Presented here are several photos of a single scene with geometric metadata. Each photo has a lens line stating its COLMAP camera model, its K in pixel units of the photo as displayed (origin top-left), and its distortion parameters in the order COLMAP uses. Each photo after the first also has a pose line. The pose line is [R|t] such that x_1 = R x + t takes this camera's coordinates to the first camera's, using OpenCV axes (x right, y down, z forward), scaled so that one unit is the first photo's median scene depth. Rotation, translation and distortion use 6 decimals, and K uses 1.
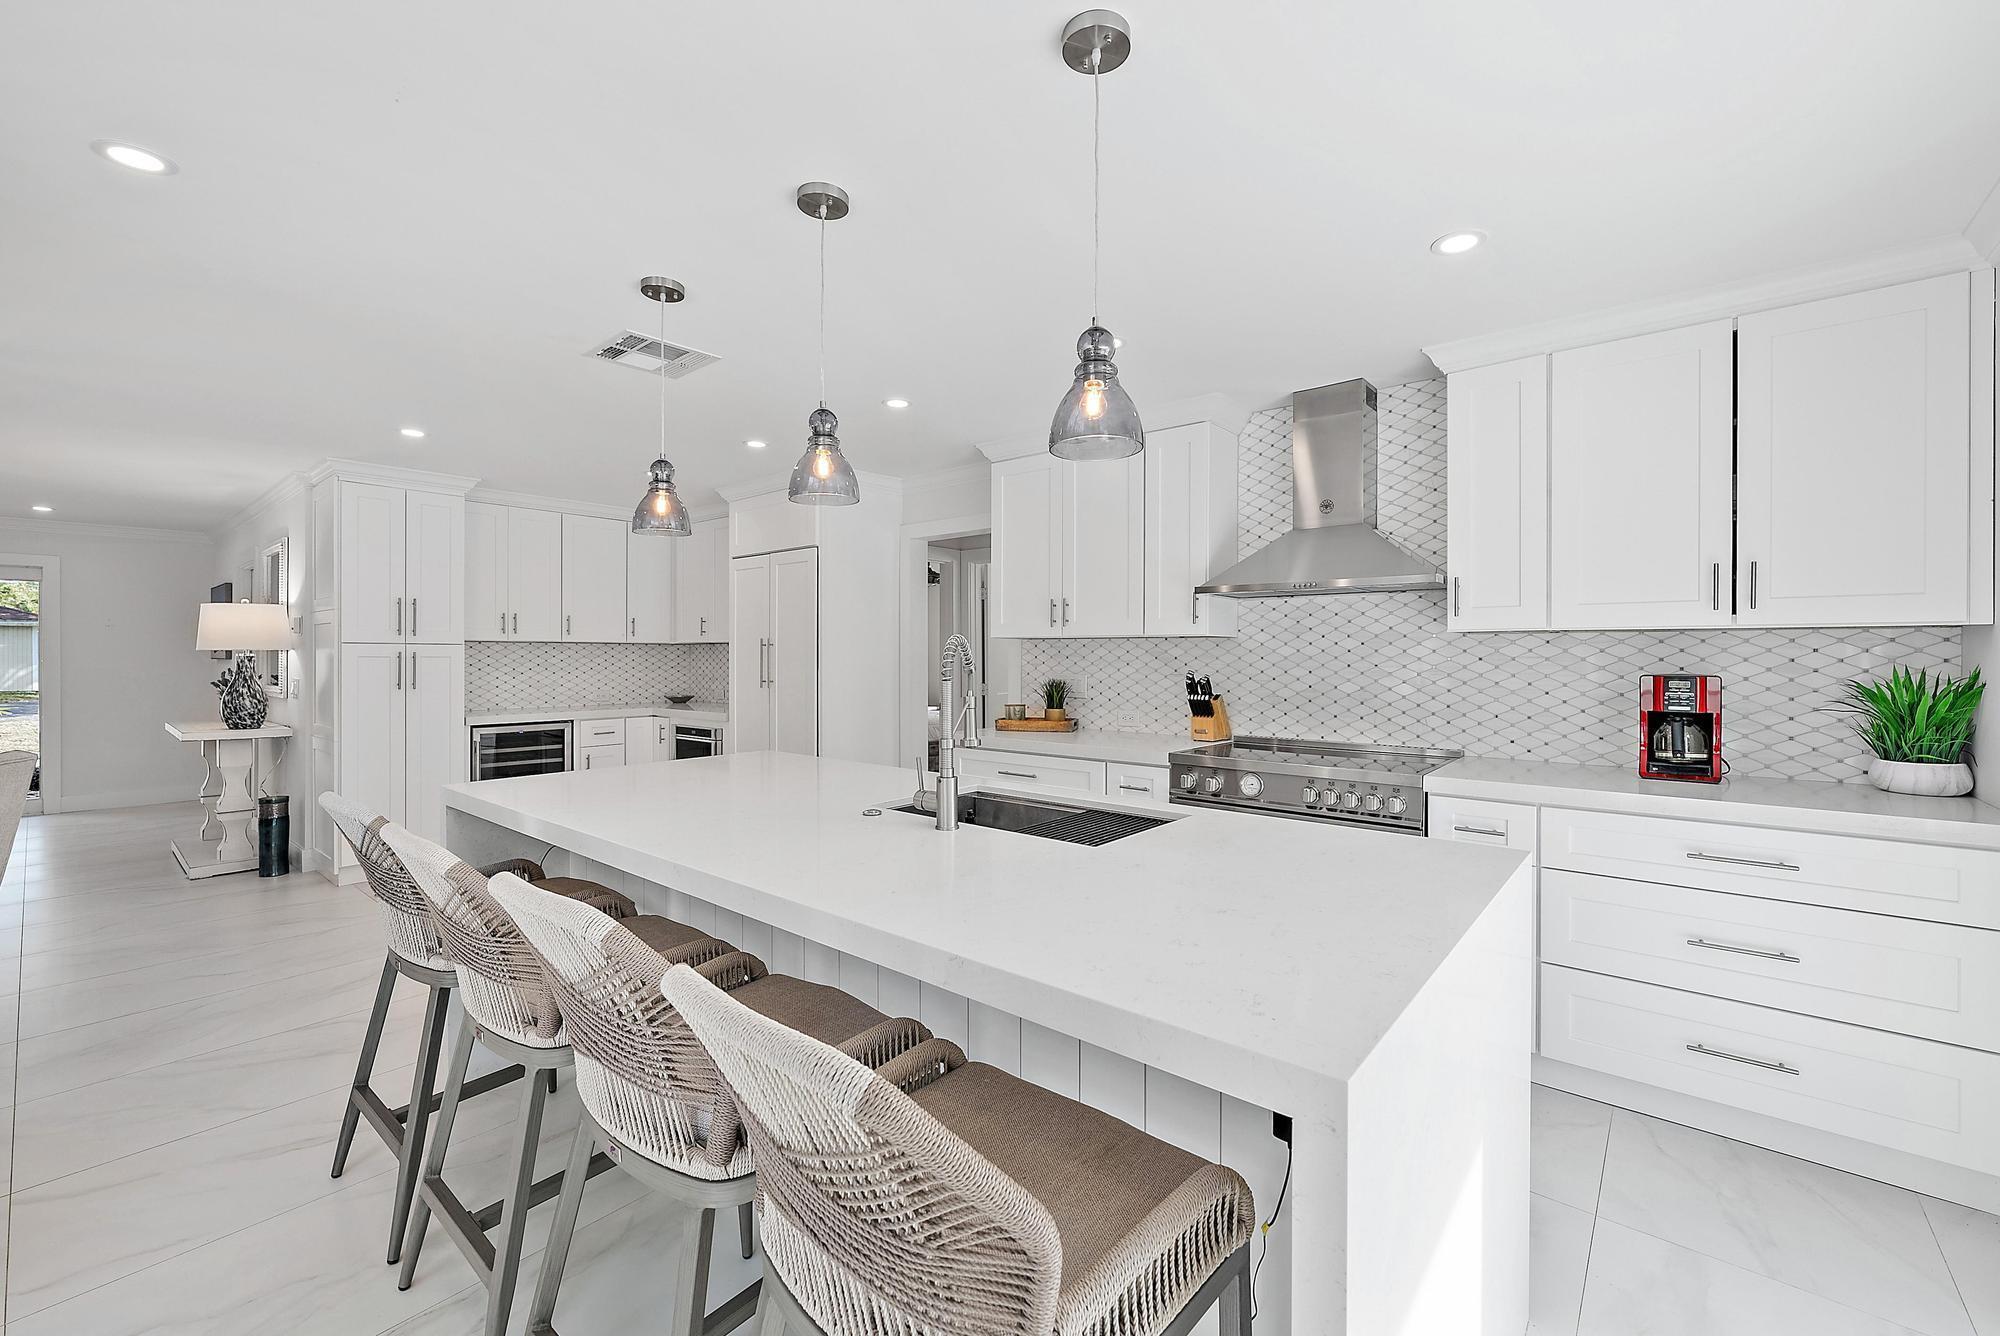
lens RADIAL K [[809.8, 0, 1003.6], [0, 809.8, 658.3], [0, 0, 1]] dist [-0.000873, 0.000048]
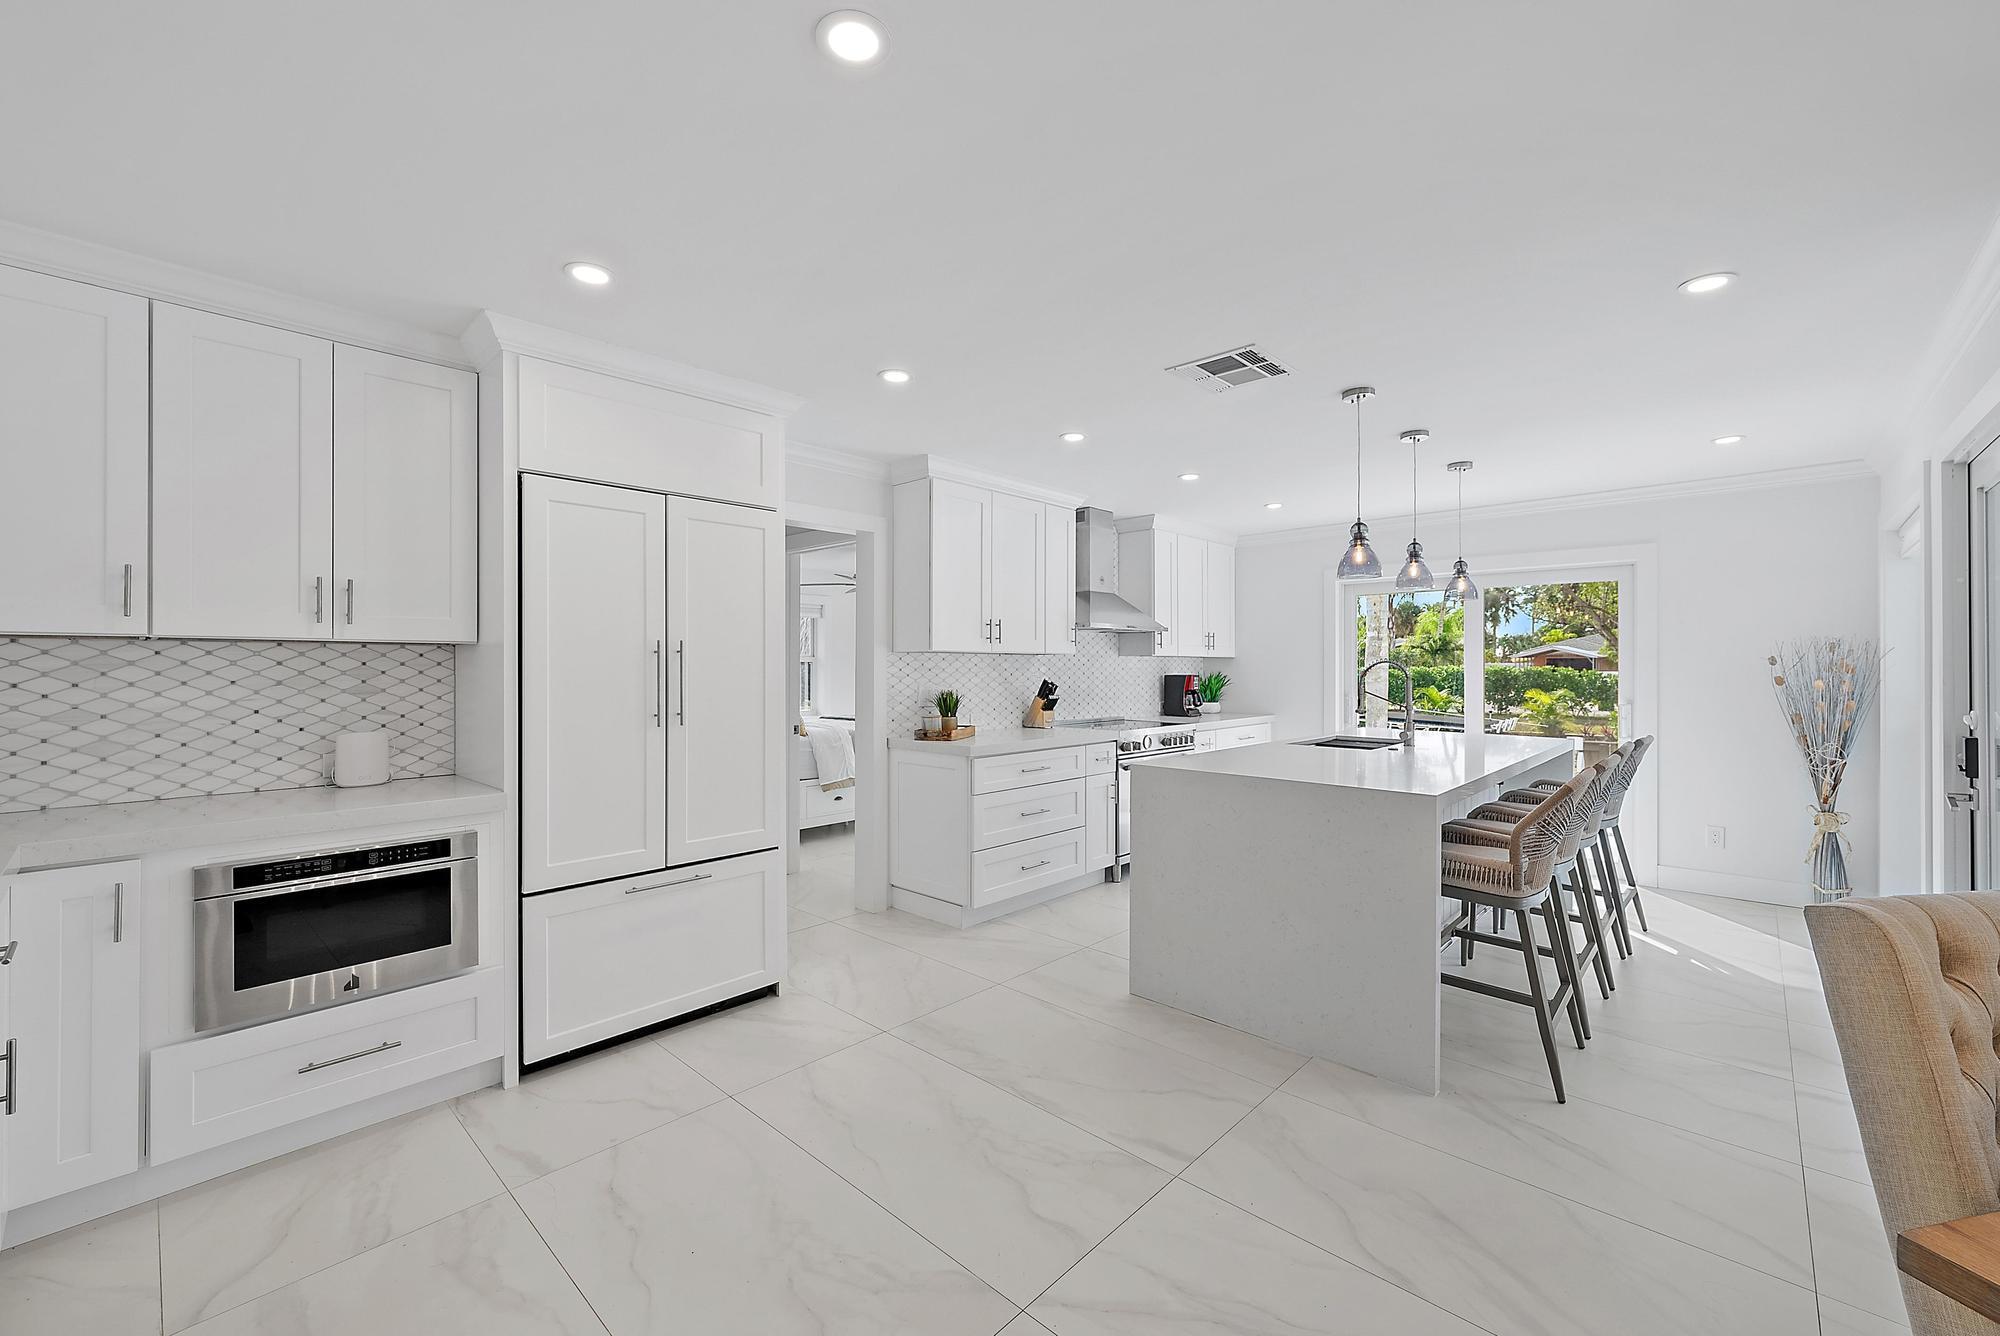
lens RADIAL K [[809.8, 0, 1003.3], [0, 809.8, 668.8], [0, 0, 1]] dist [-0.000873, 0.000048]
pose [[0.044730, -0.002505, 0.998996, -0.854912], [0.006463, 0.999977, 0.002218, -0.003588], [-0.998978, 0.006358, 0.044745, 0.734059]]
